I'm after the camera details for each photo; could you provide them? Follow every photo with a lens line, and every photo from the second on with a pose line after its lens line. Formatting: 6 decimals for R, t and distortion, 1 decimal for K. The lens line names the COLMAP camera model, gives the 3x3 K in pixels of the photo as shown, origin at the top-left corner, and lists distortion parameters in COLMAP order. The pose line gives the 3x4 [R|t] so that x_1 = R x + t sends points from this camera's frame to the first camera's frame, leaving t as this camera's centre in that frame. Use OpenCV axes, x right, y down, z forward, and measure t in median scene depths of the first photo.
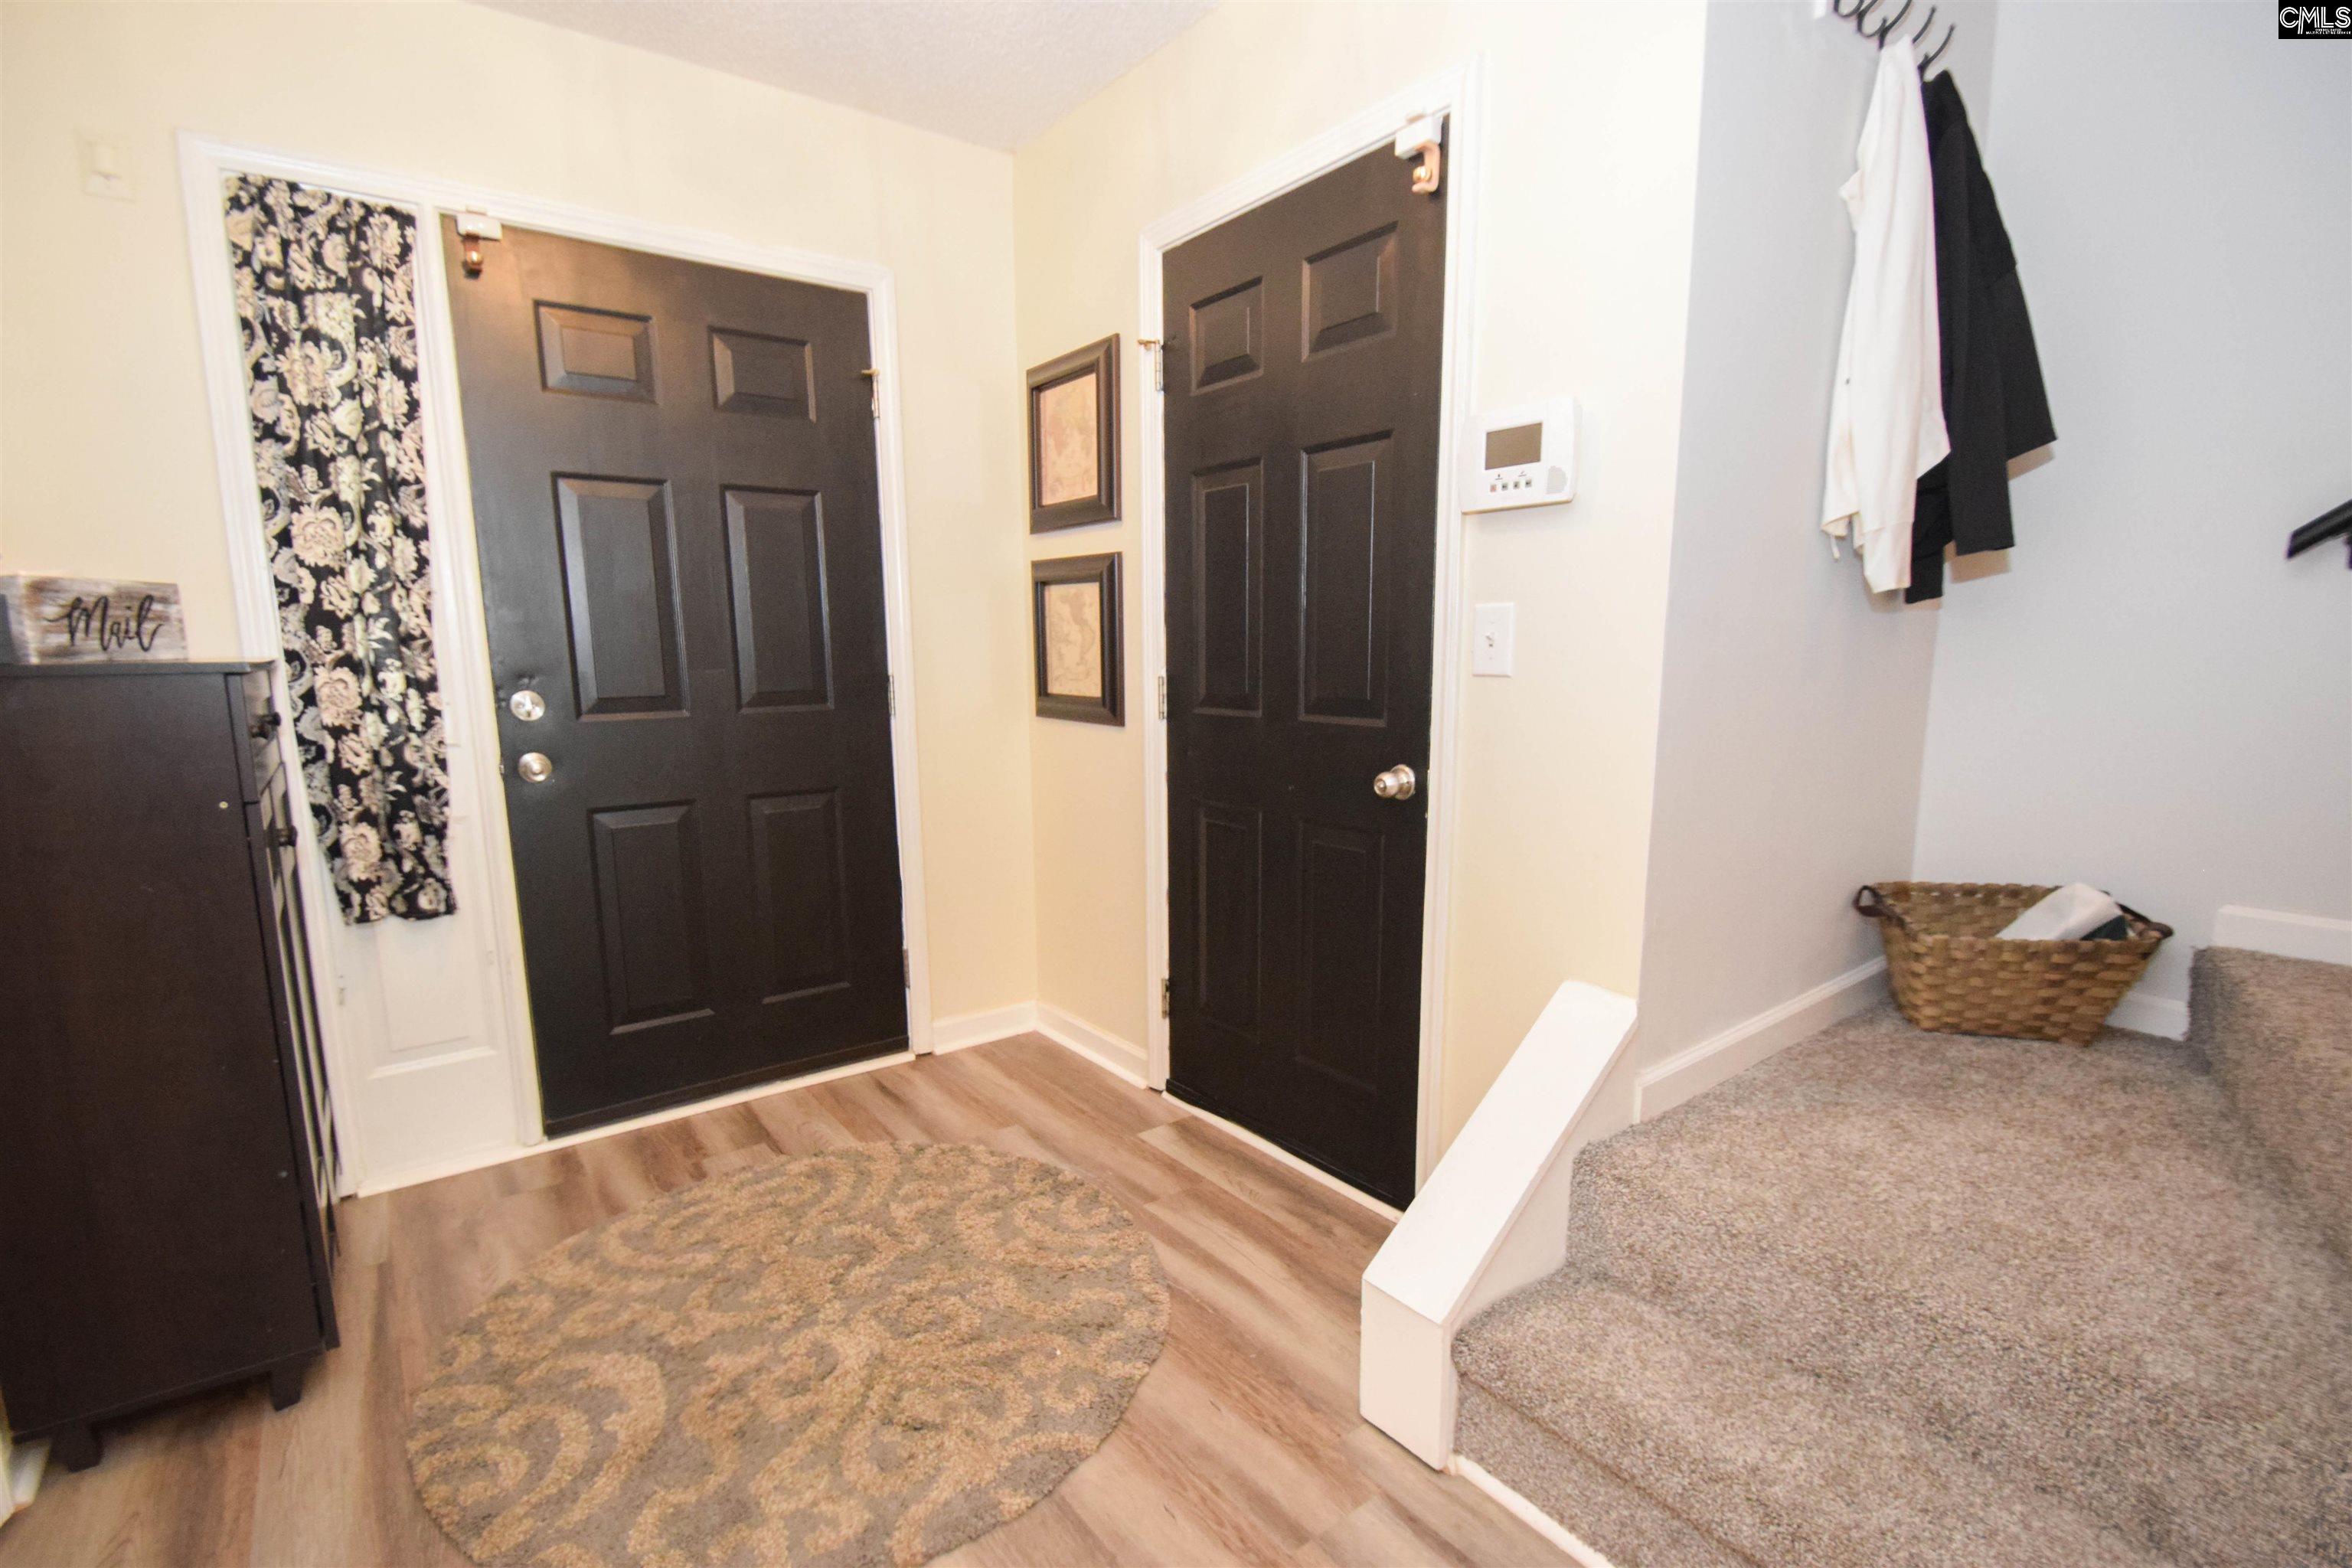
lens RADIAL K [[1083.3, 0, 1187.5], [0, 1083.3, 819.8], [0, 0, 1]] dist [0.011618, -0.019926]
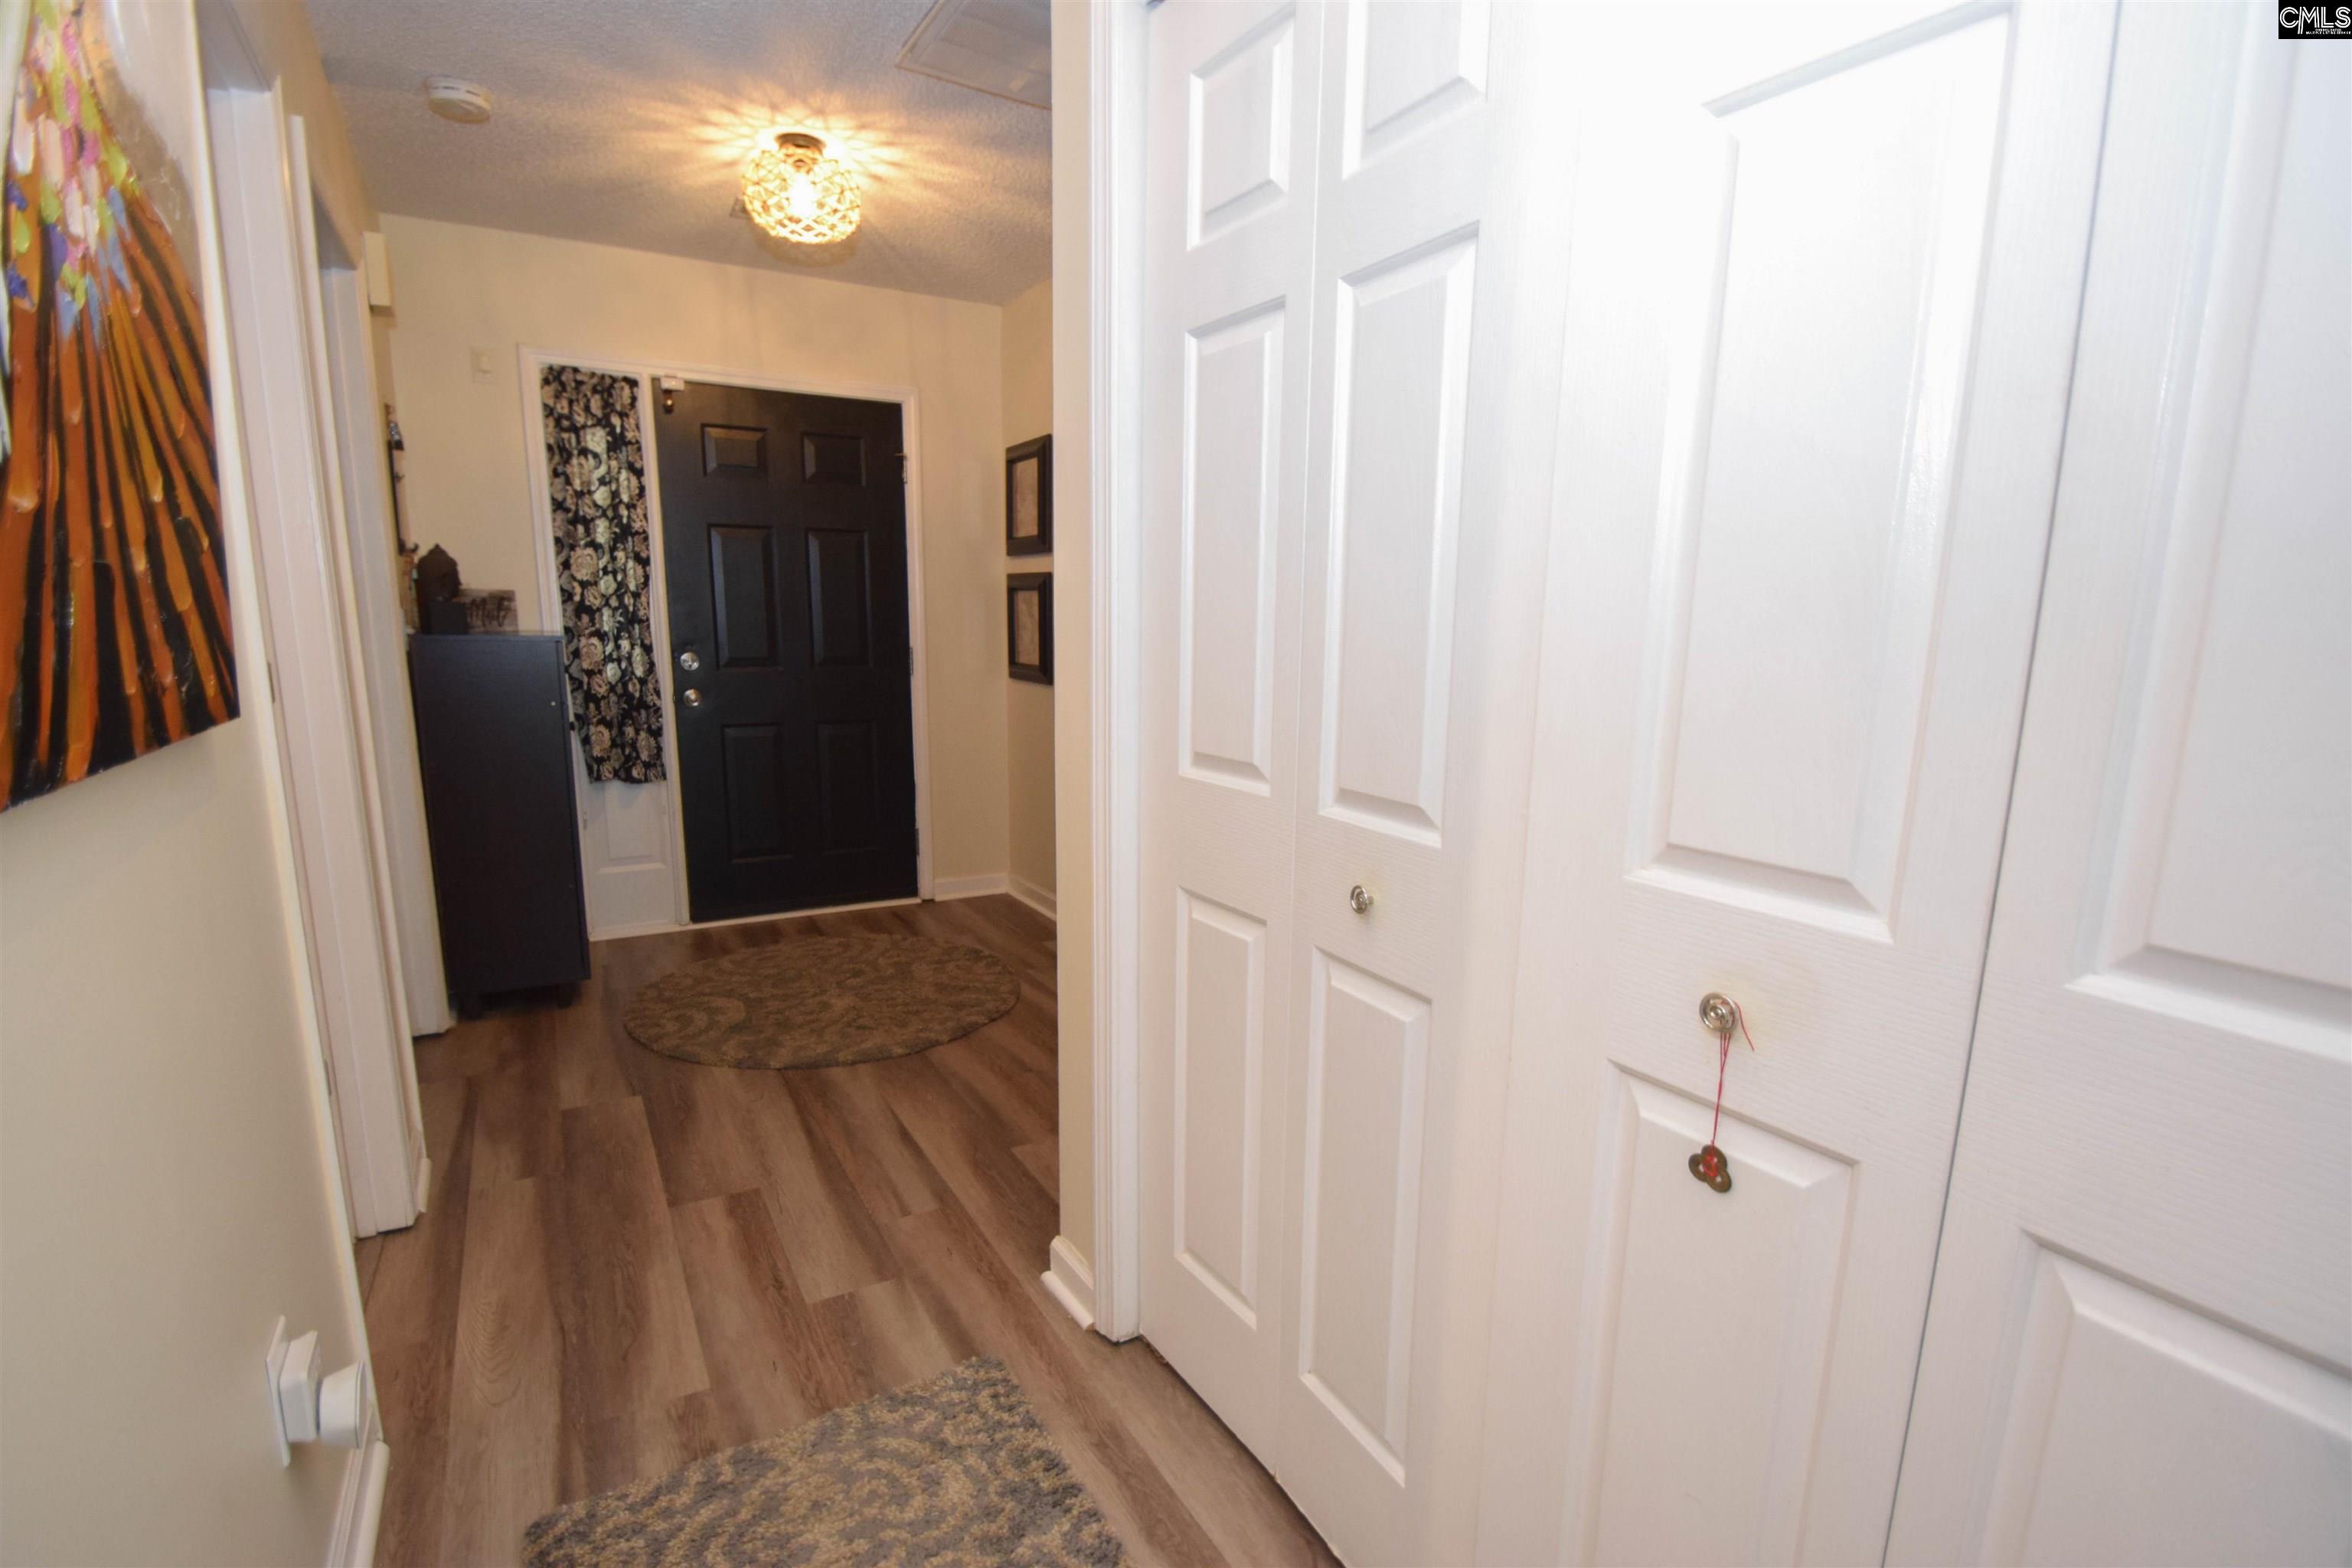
lens RADIAL K [[1119.2, 0, 1179.2], [0, 1119.2, 812.1], [0, 0, 1]] dist [0.001824, 0.000173]
pose [[0.991189, 0.042198, -0.125557, 0.430055], [-0.040562, 0.999056, 0.015562, 0.081519], [0.126095, -0.010332, 0.991964, -0.728618]]
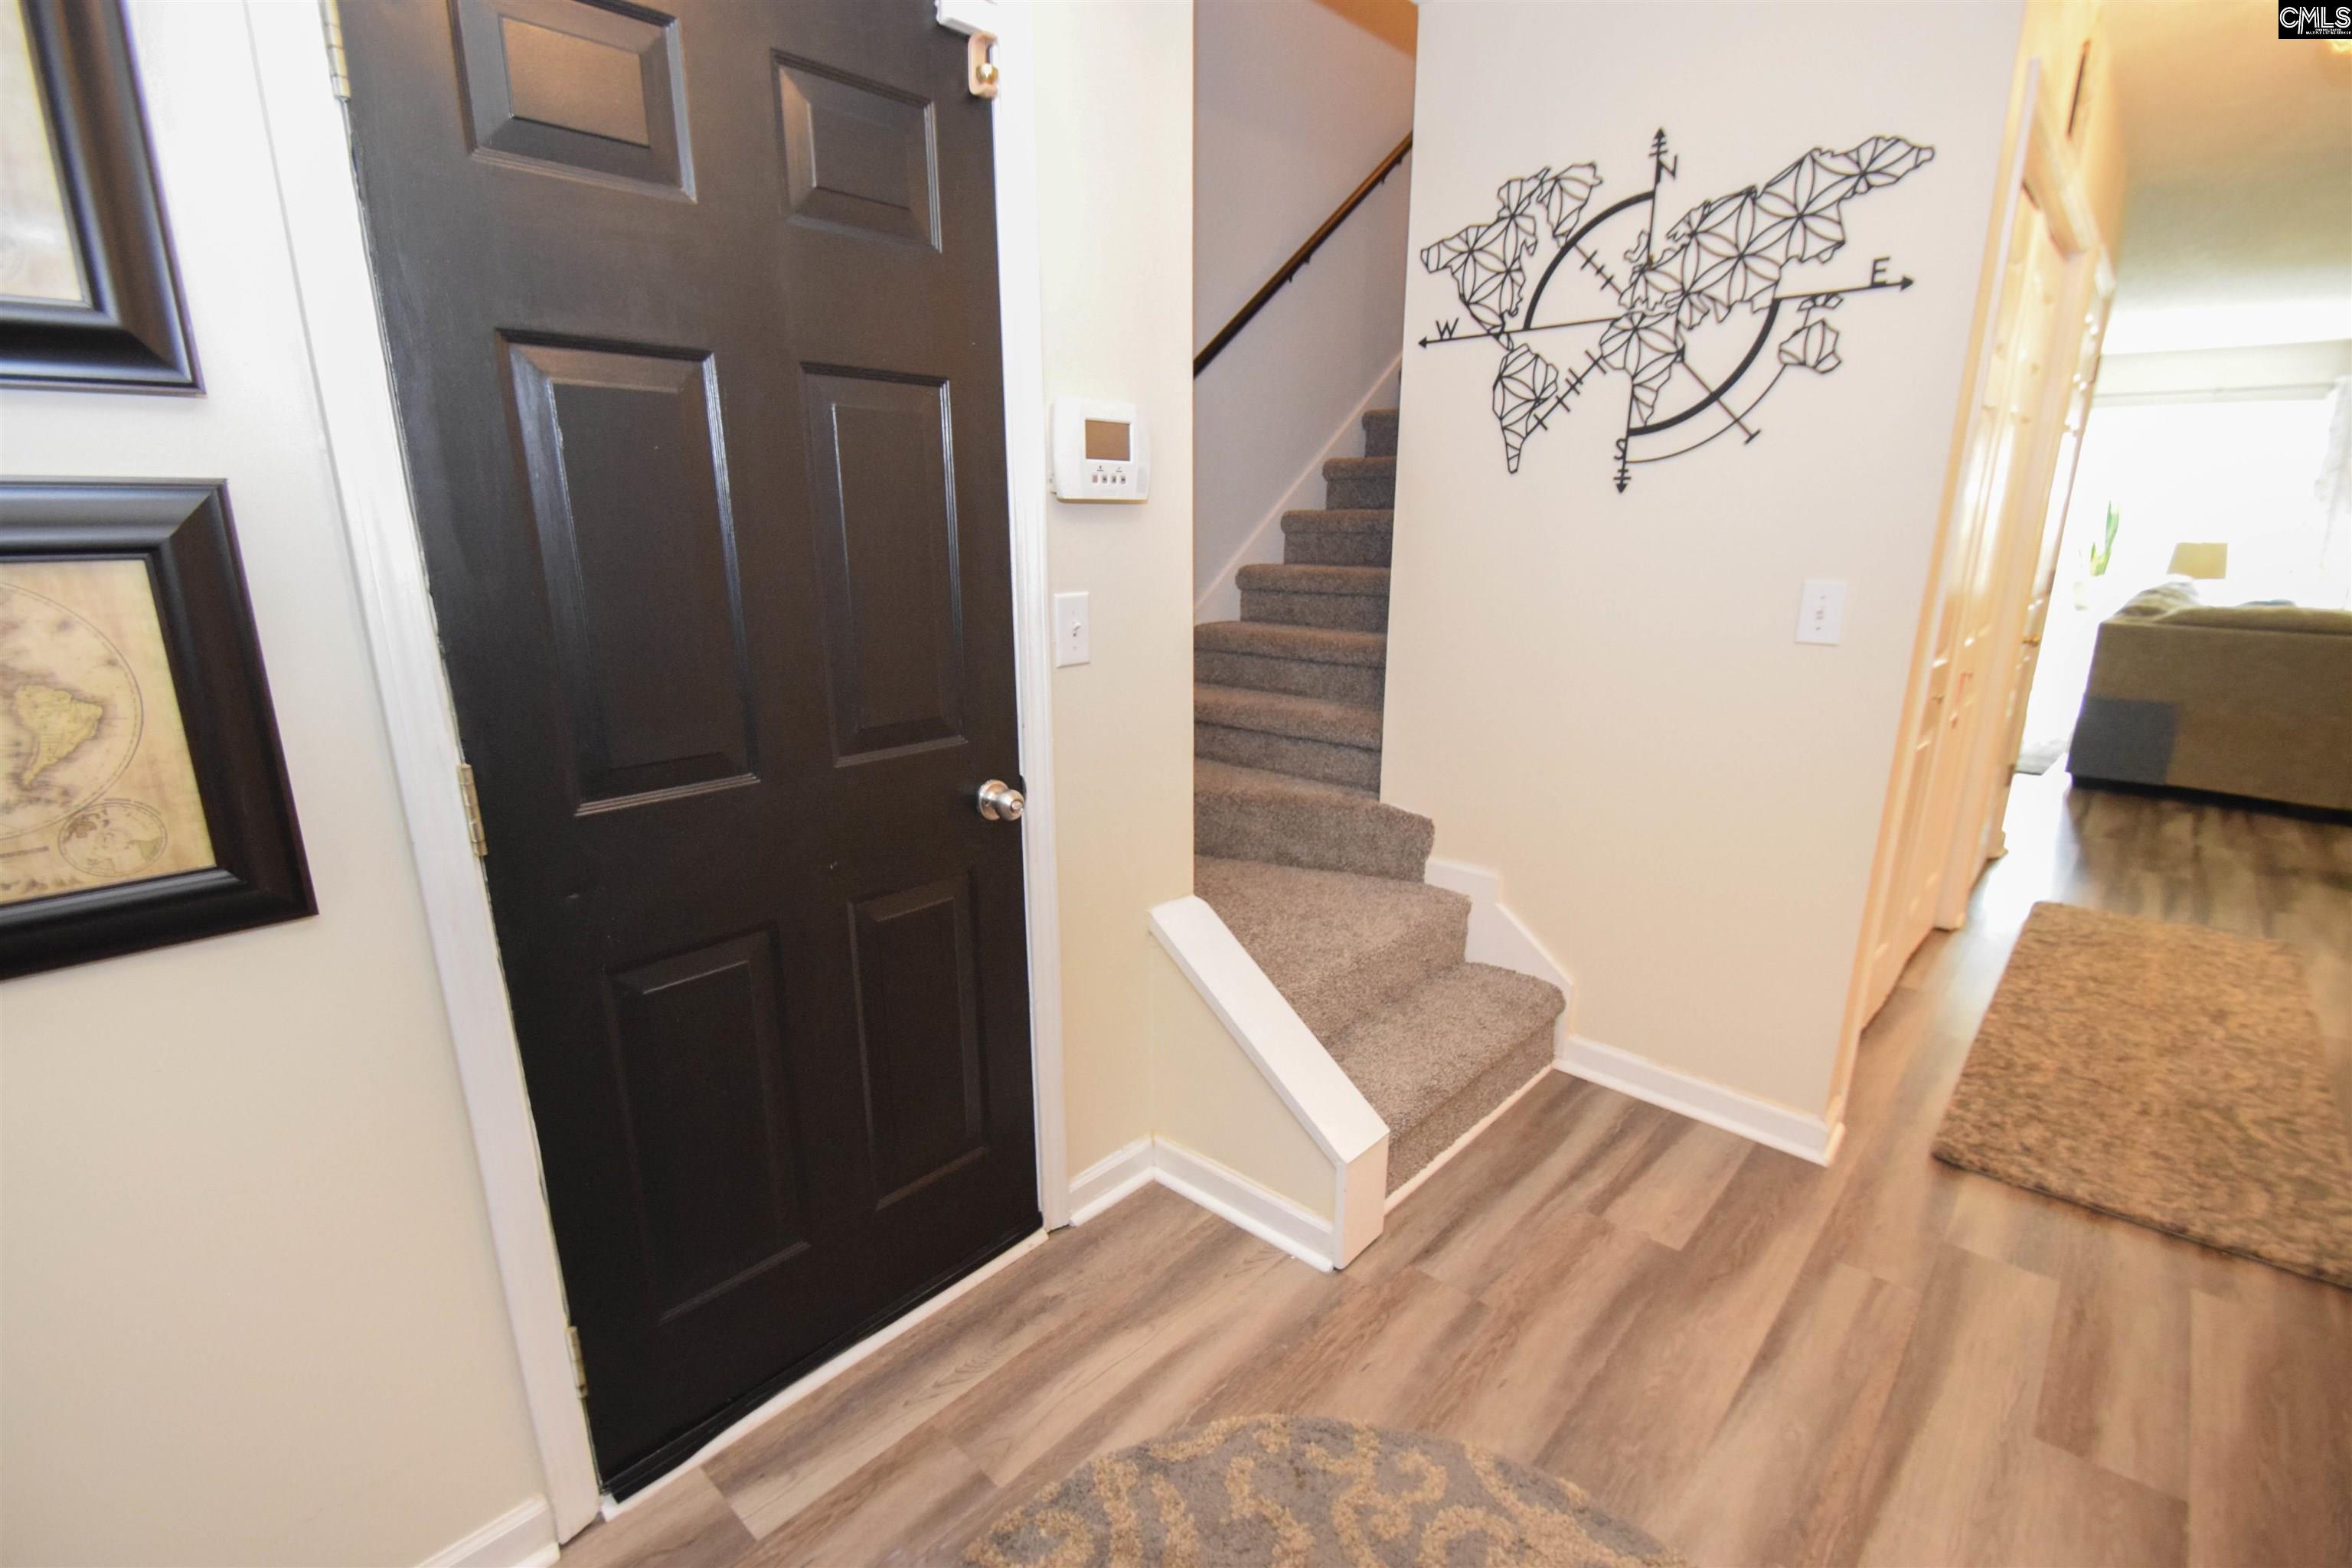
lens RADIAL K [[1052.7, 0, 1152.1], [0, 1052.7, 814.9], [0, 0, 1]] dist [0.010247, -0.017258]
pose [[-0.152563, -0.255020, 0.954824, -0.625950], [0.165814, 0.945834, 0.279113, -0.234982], [-0.974284, 0.200906, -0.102014, 0.948590]]
